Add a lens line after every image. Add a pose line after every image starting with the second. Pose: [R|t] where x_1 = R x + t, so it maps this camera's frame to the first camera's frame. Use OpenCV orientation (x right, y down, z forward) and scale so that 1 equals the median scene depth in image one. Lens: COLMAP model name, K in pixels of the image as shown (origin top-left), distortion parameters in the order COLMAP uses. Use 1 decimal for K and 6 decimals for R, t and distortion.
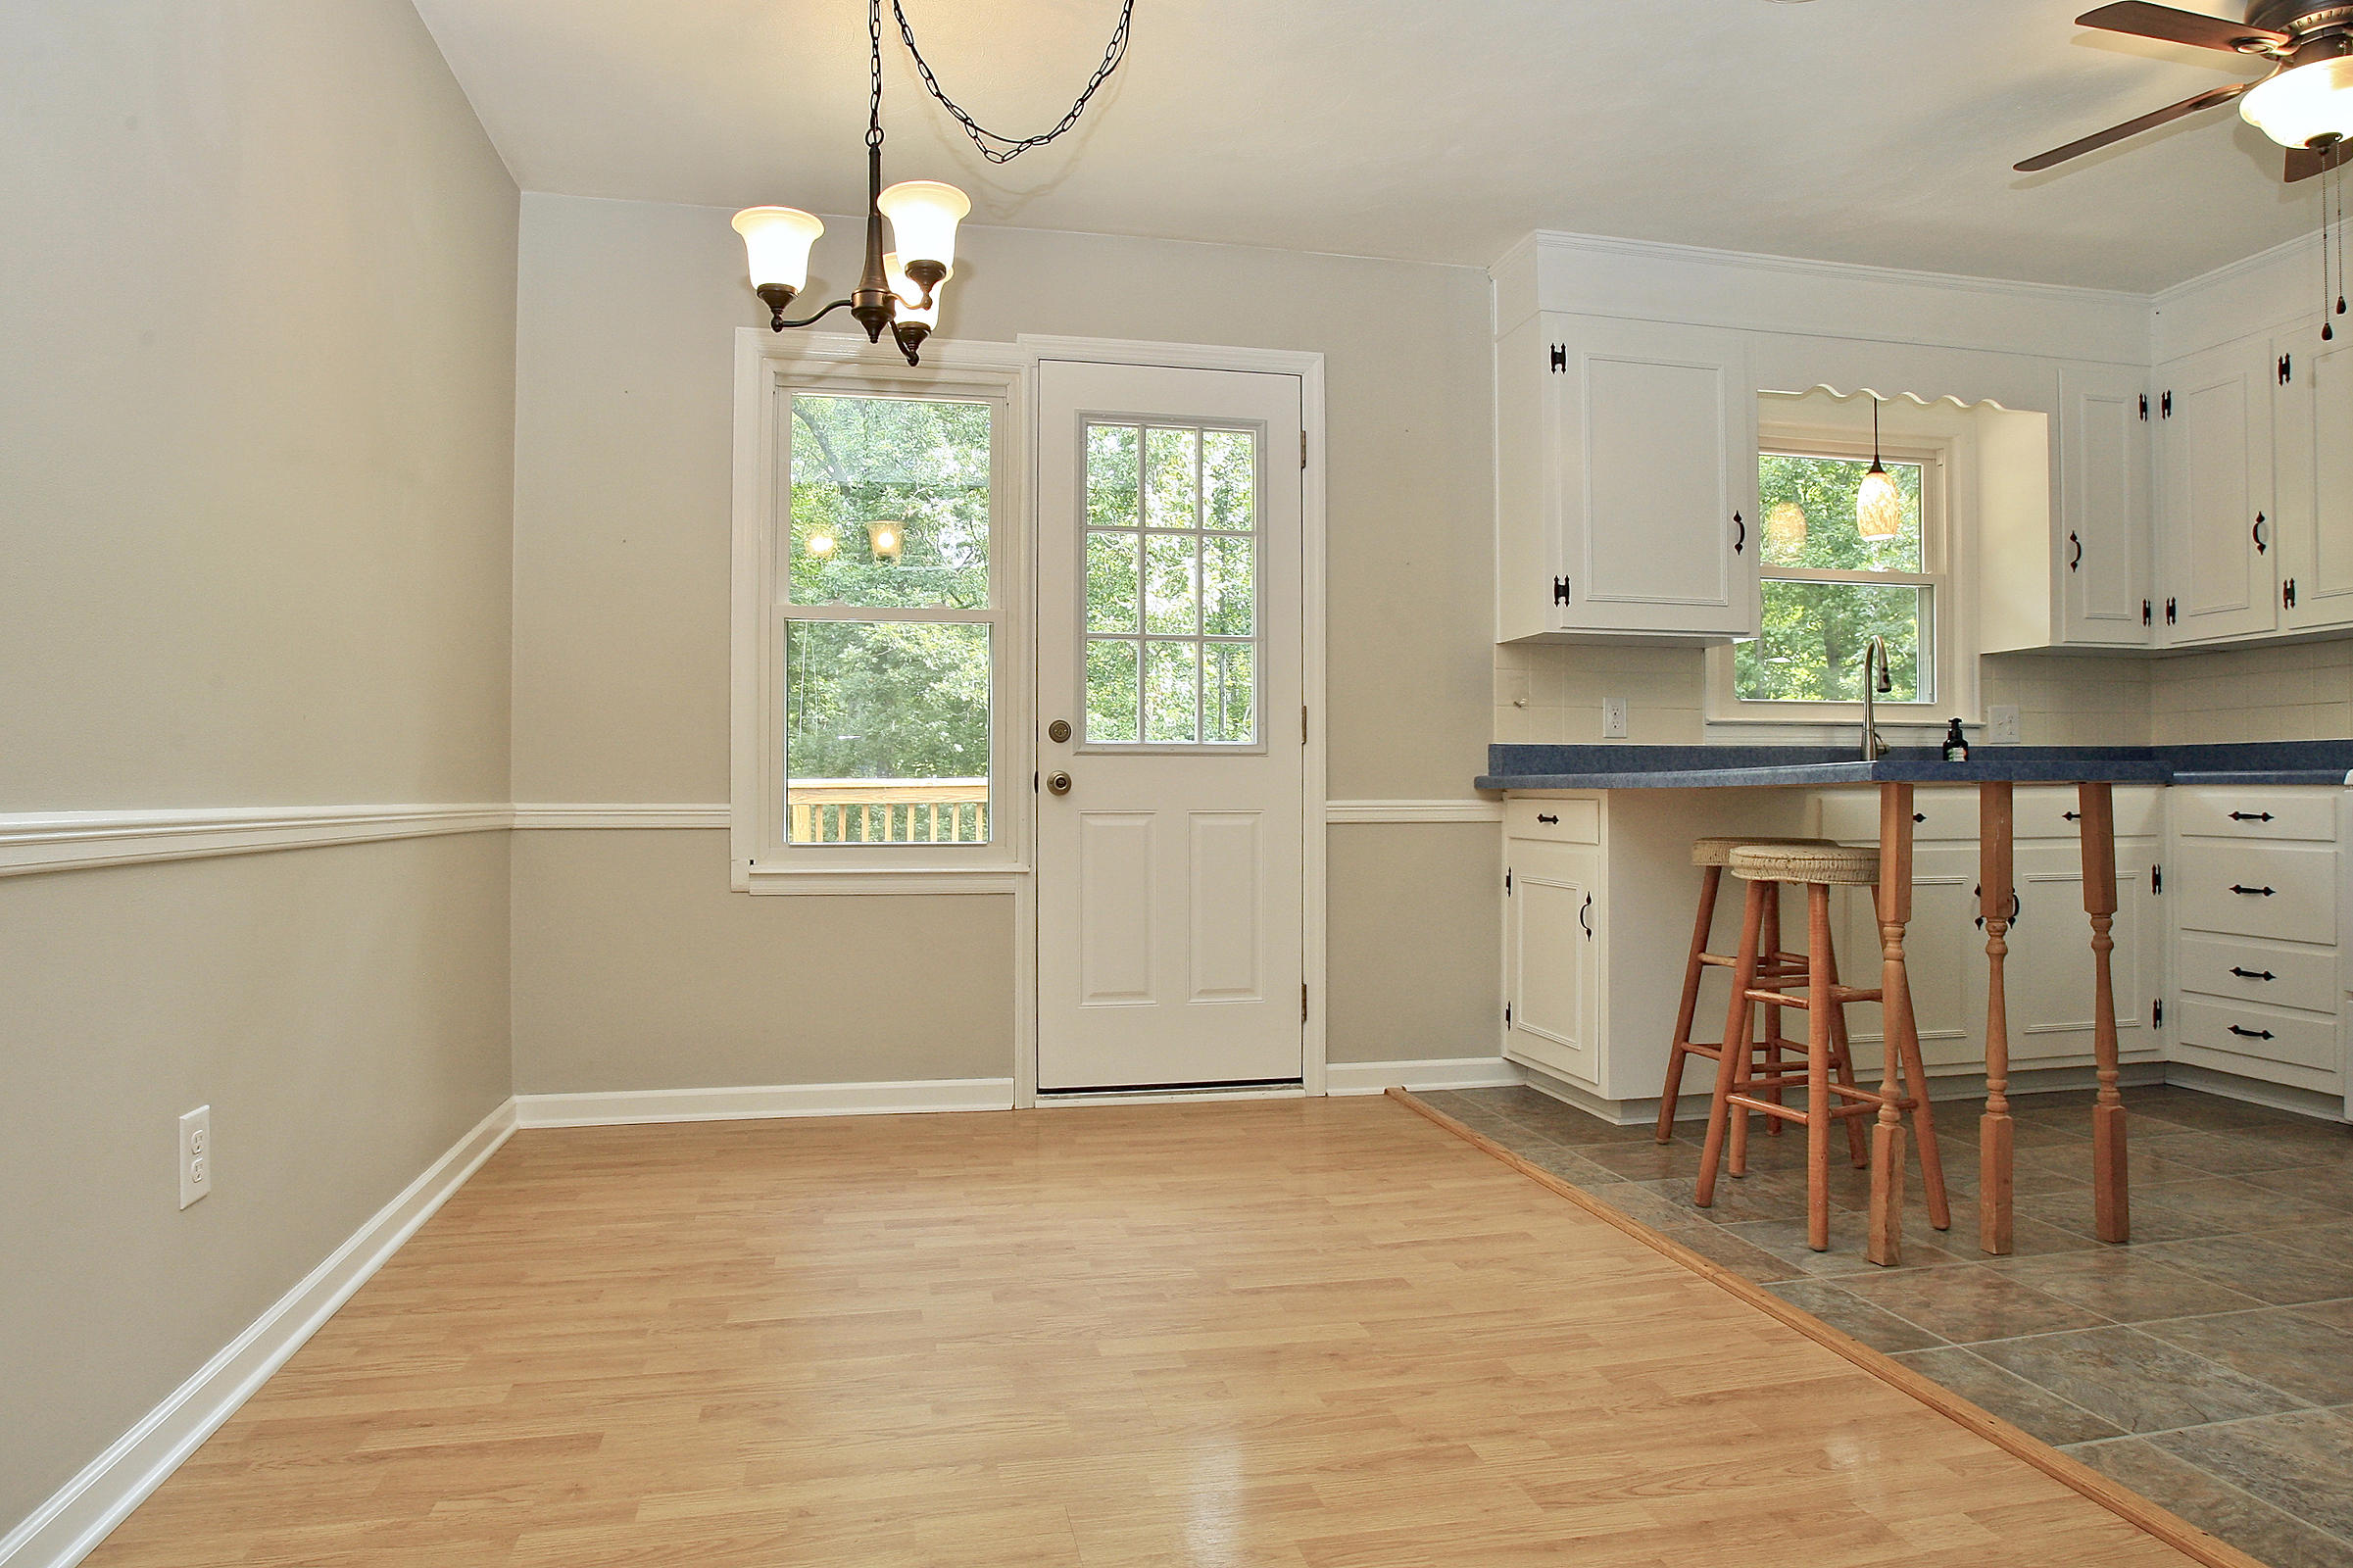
lens RADIAL K [[1391.1, 0, 1182.4], [0, 1391.1, 791.9], [0, 0, 1]] dist [-0.071542, 0.022295]
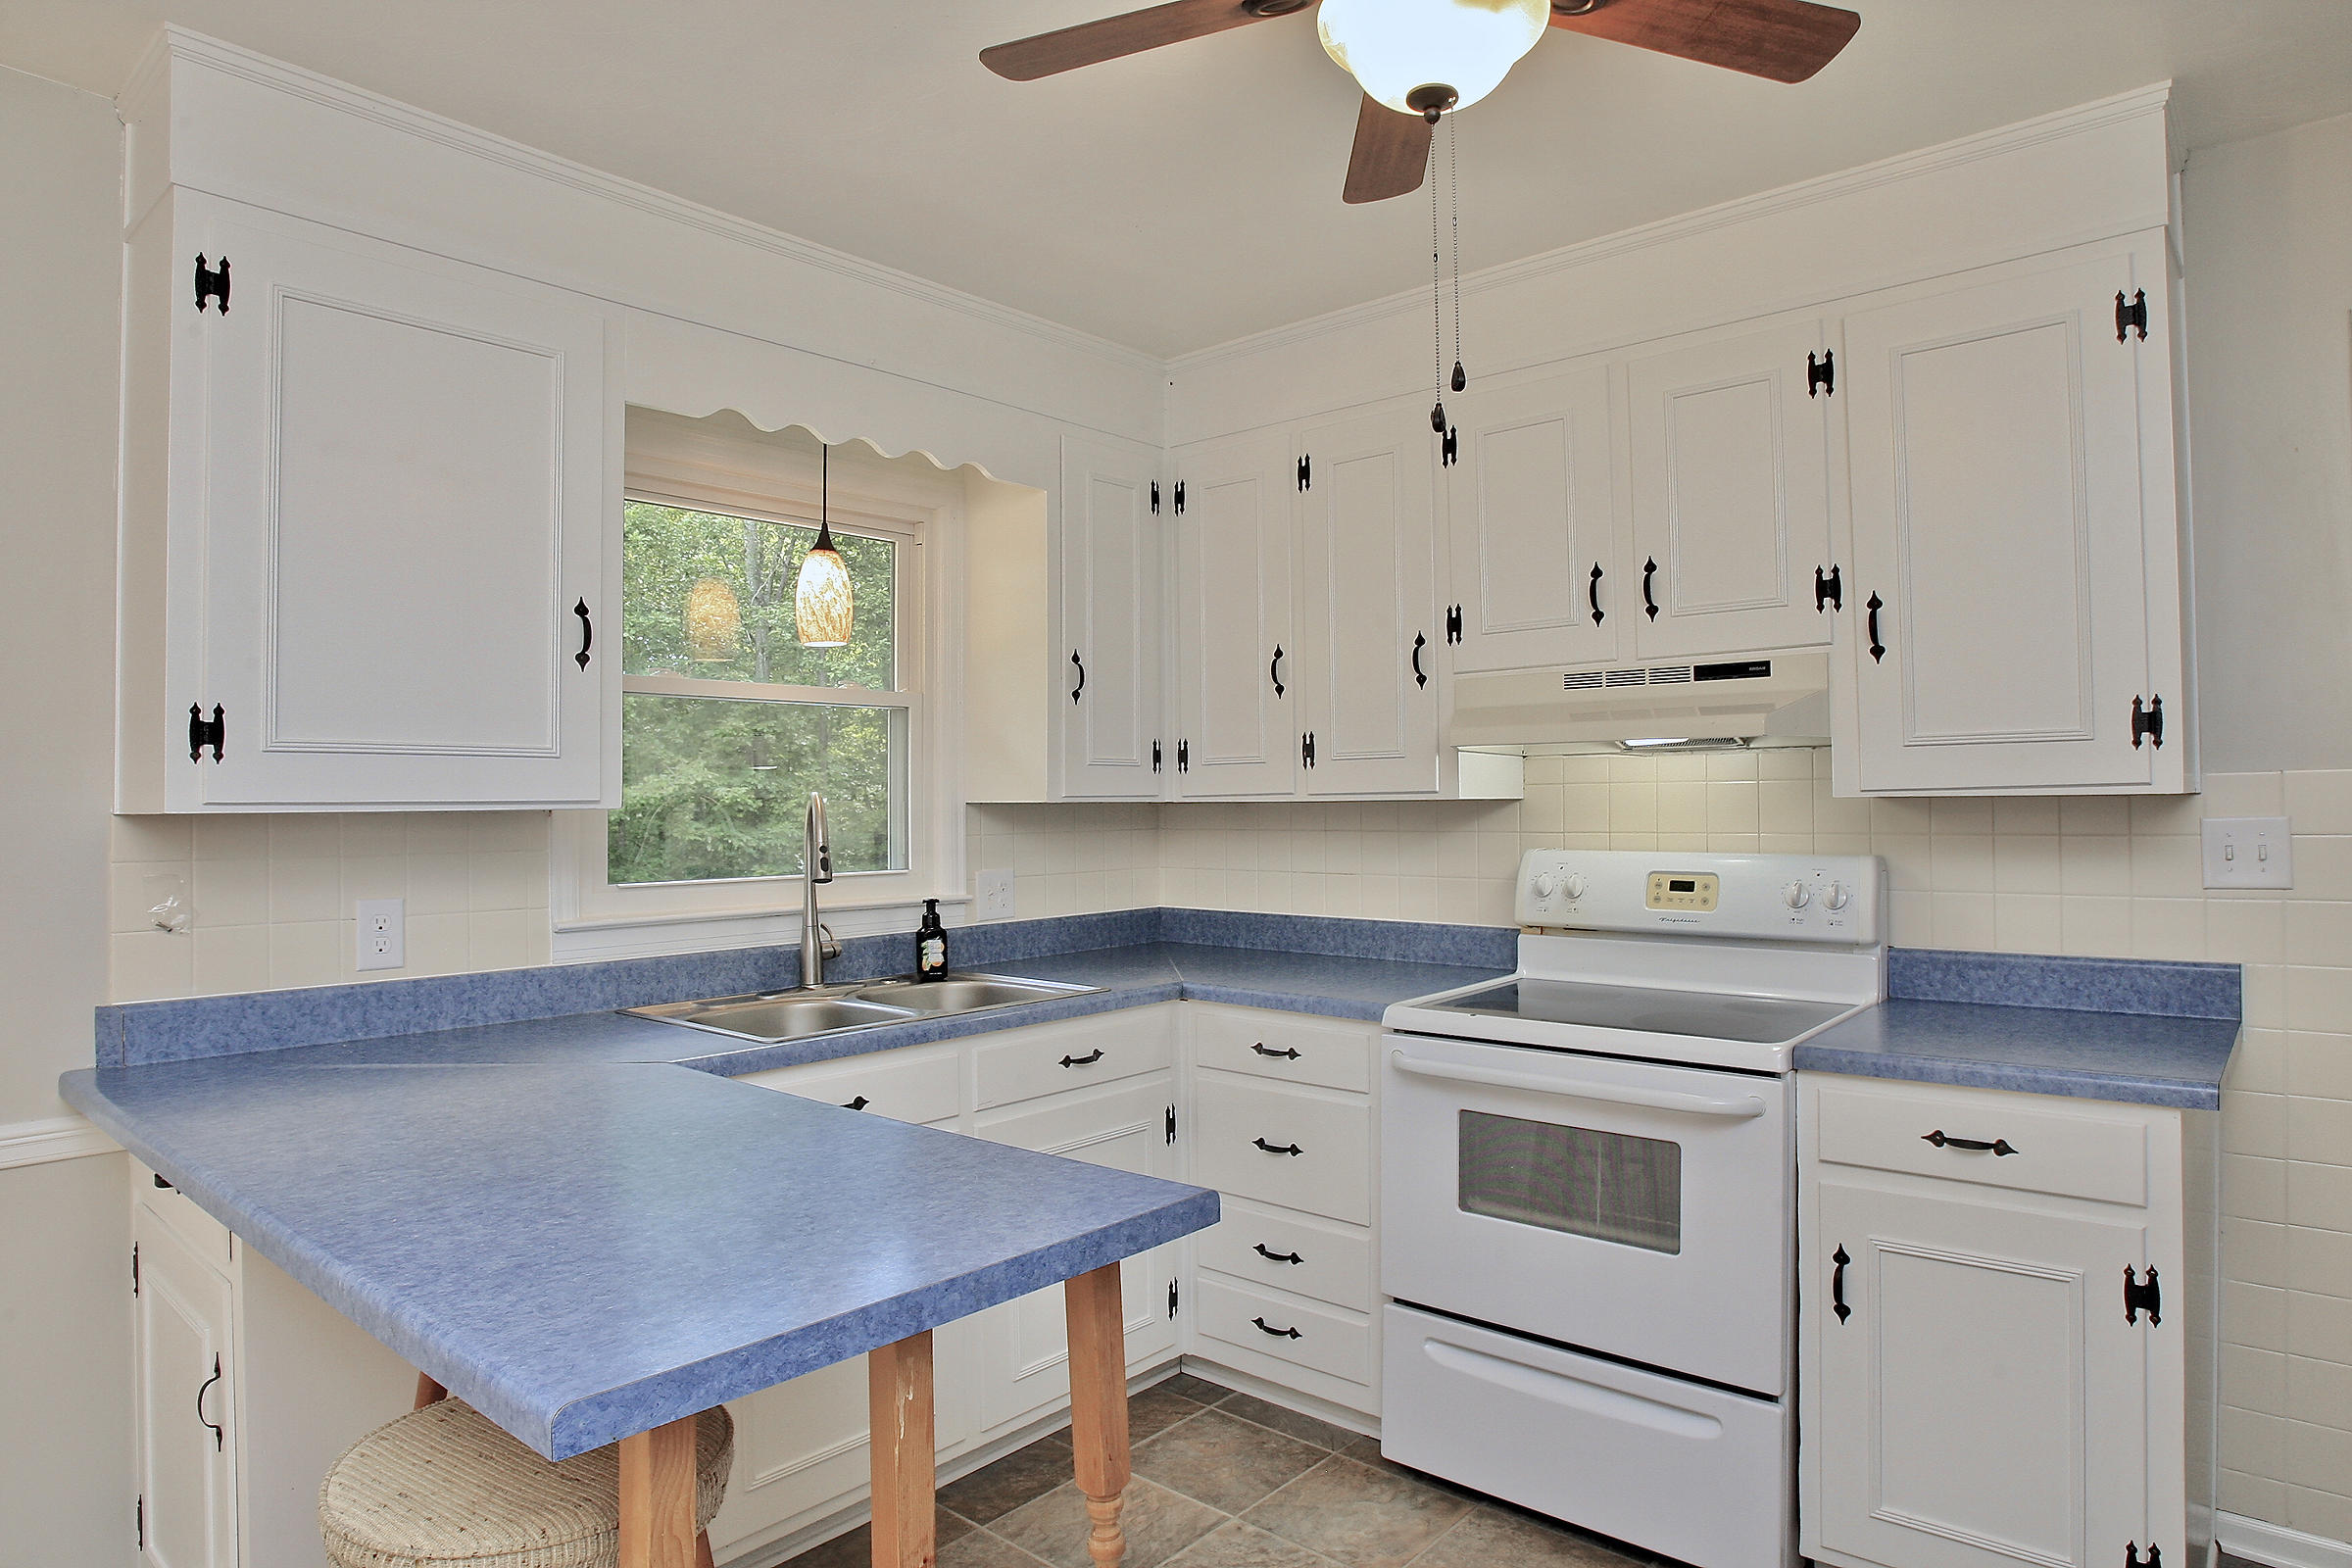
lens RADIAL K [[1390.6, 0, 1154.6], [0, 1390.6, 794.4], [0, 0, 1]] dist [-0.071542, 0.022295]
pose [[0.810194, 0.003416, 0.586152, 0.234248], [0.004277, 0.999922, -0.011739, -0.100994], [-0.586146, 0.012018, 0.810116, 0.336427]]
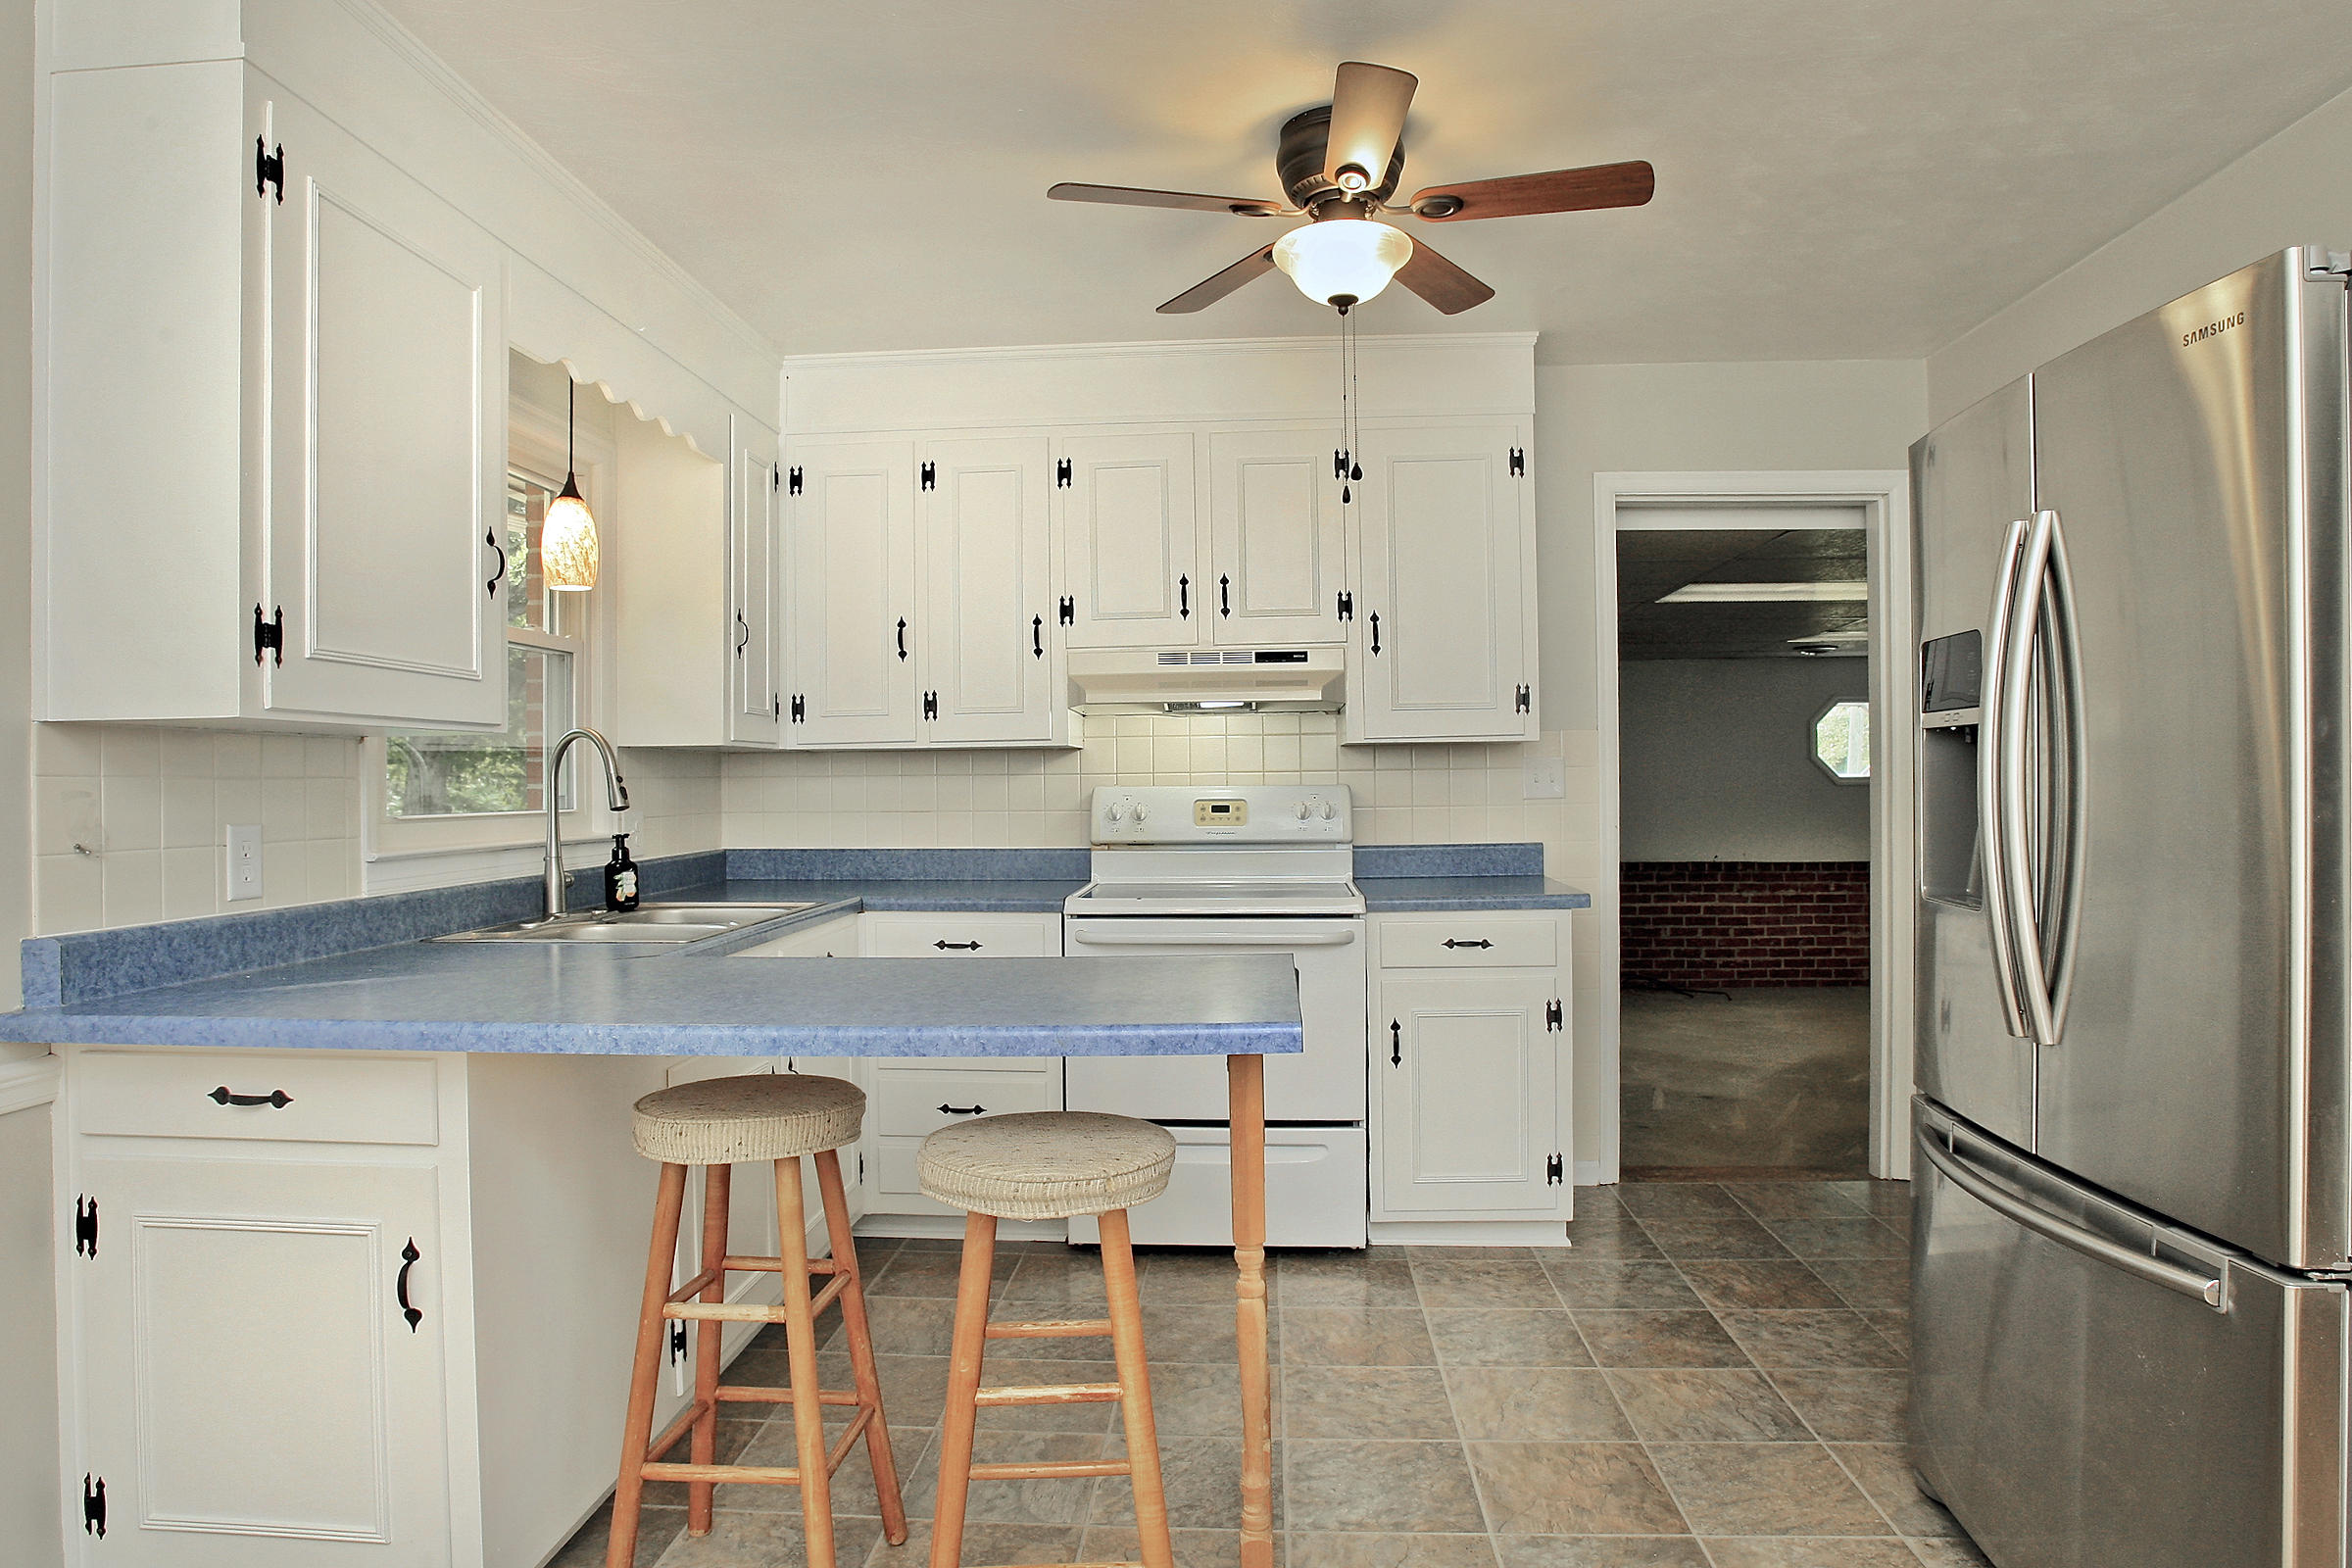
lens RADIAL K [[1390.6, 0, 1192.1], [0, 1390.6, 787.4], [0, 0, 1]] dist [-0.071542, 0.022295]
pose [[0.282938, -0.001128, 0.959138, -0.086312], [0.010999, 0.999937, -0.002069, -0.075416], [-0.959075, 0.011135, 0.282932, 0.477724]]
